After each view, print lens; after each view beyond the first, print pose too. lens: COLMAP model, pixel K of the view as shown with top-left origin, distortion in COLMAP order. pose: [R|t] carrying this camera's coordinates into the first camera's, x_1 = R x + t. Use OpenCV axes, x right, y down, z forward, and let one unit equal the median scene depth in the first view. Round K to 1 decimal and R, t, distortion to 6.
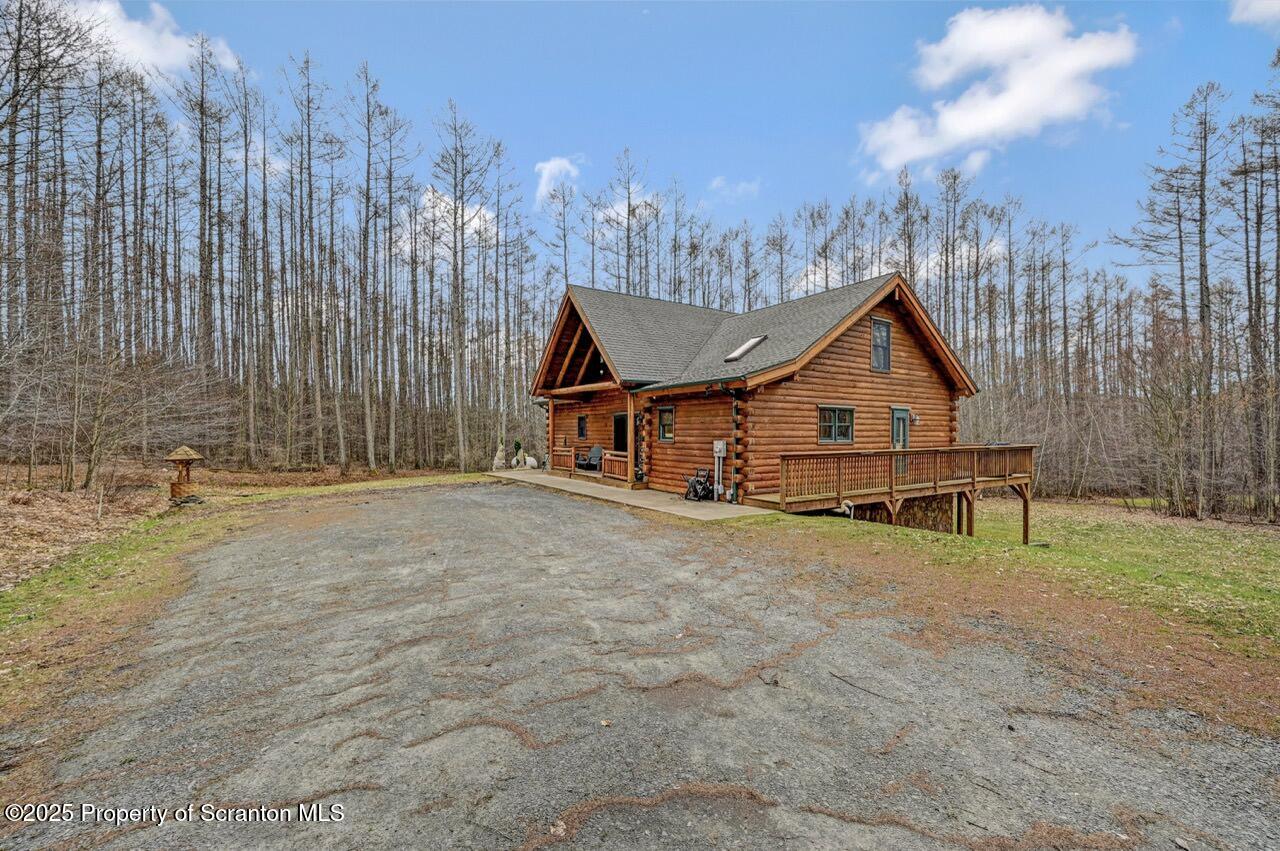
lens RADIAL K [[526.7, 0, 641.5], [0, 526.7, 412.3], [0, 0, 1]] dist [-0.000693, 0.000182]
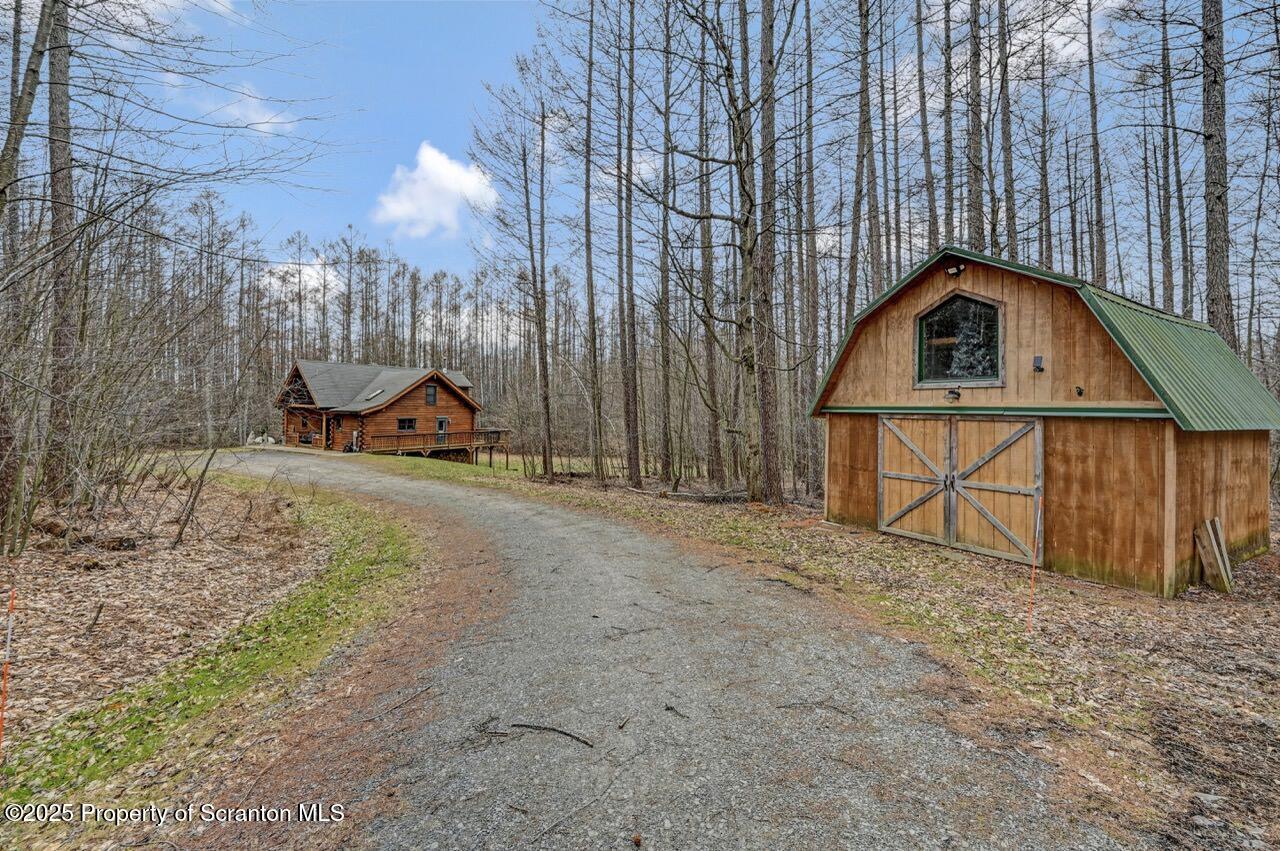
lens RADIAL K [[526.7, 0, 641.5], [0, 526.7, 412.3], [0, 0, 1]] dist [-0.000693, 0.000182]
pose [[0.909727, 0.000134, 0.415208, 0.317678], [-0.020394, 0.998807, 0.044361, -0.177569], [-0.414707, -0.048824, 0.908644, -1.911699]]
